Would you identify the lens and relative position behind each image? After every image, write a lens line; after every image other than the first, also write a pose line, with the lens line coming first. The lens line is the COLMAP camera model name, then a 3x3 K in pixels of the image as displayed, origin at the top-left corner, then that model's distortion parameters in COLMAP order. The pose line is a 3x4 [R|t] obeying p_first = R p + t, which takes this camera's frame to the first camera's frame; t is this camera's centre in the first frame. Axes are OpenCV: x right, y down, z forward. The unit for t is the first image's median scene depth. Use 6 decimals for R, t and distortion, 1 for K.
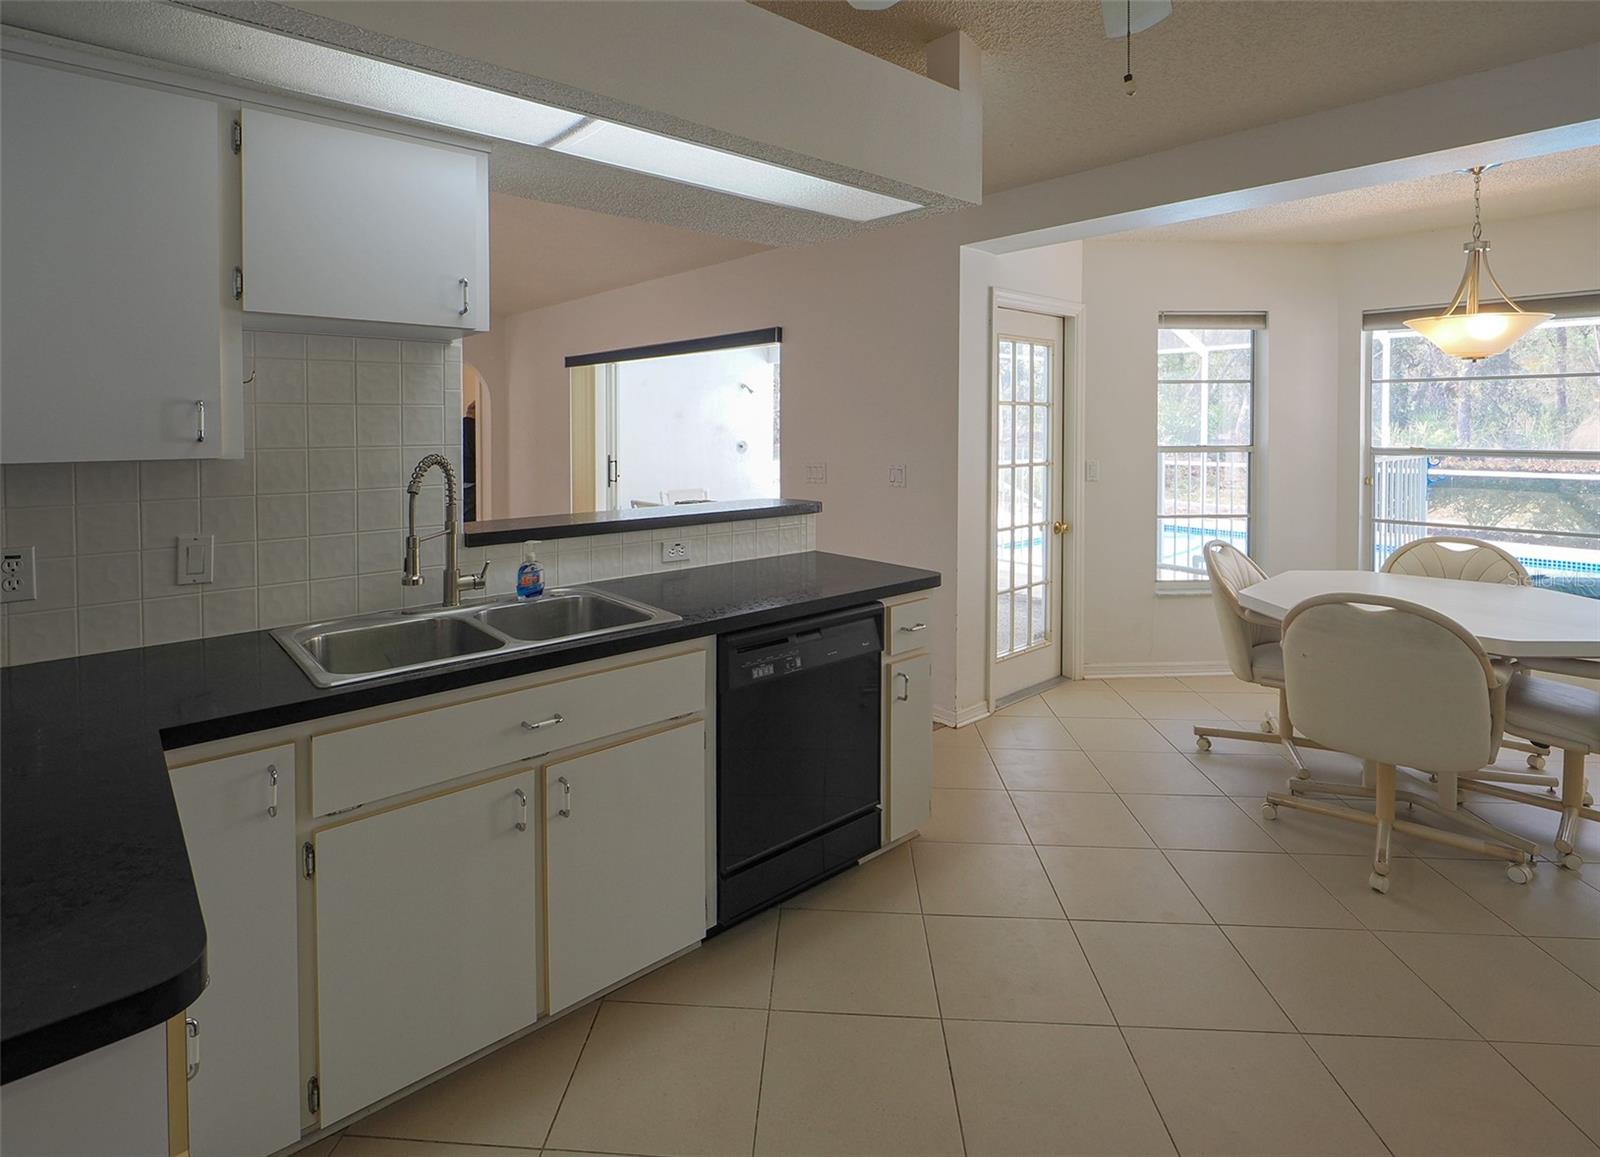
lens RADIAL K [[811.6, 0, 801.2], [0, 811.6, 534.3], [0, 0, 1]] dist [-0.001434, -0.000472]
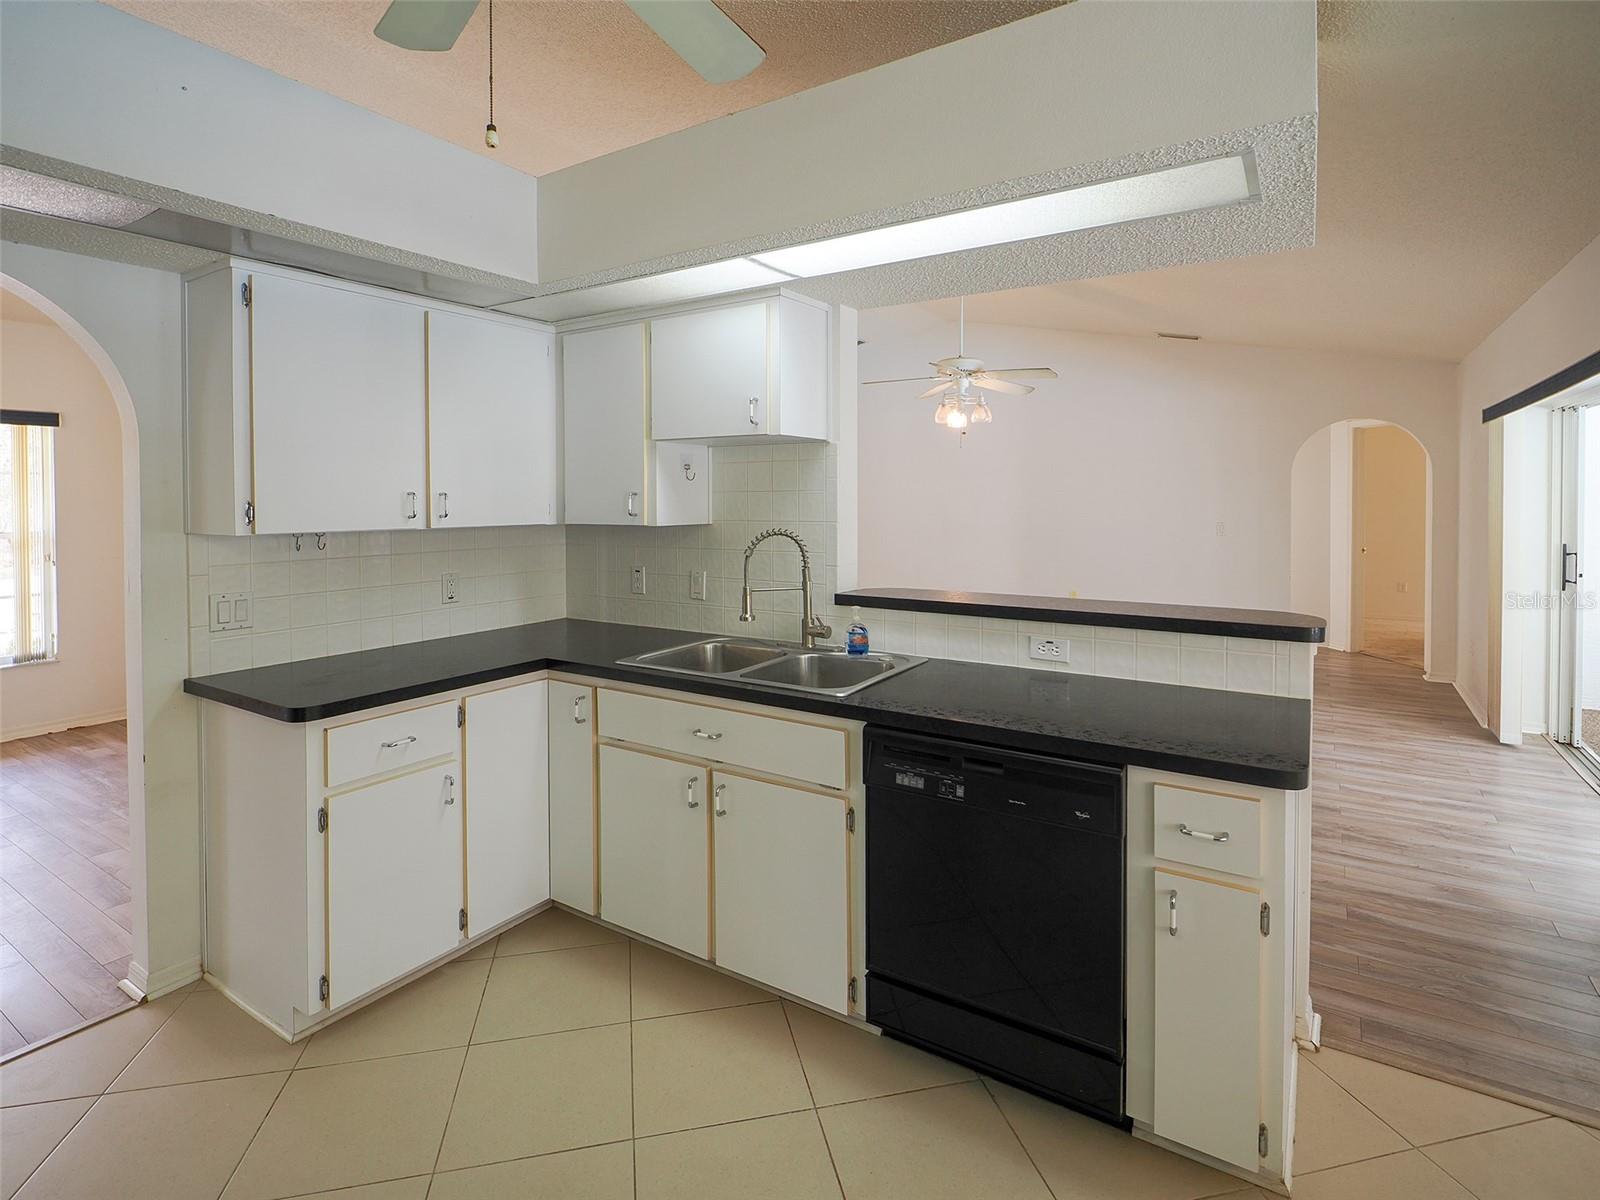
lens RADIAL K [[794.3, 0, 800.0], [0, 794.3, 600.0], [0, 0, 1]] dist [-0.000508, -0.000149]
pose [[0.271220, 0.122282, -0.954718, 0.755701], [-0.126141, 0.987858, 0.090692, -0.097336], [0.954216, 0.095832, 0.283351, 0.624170]]
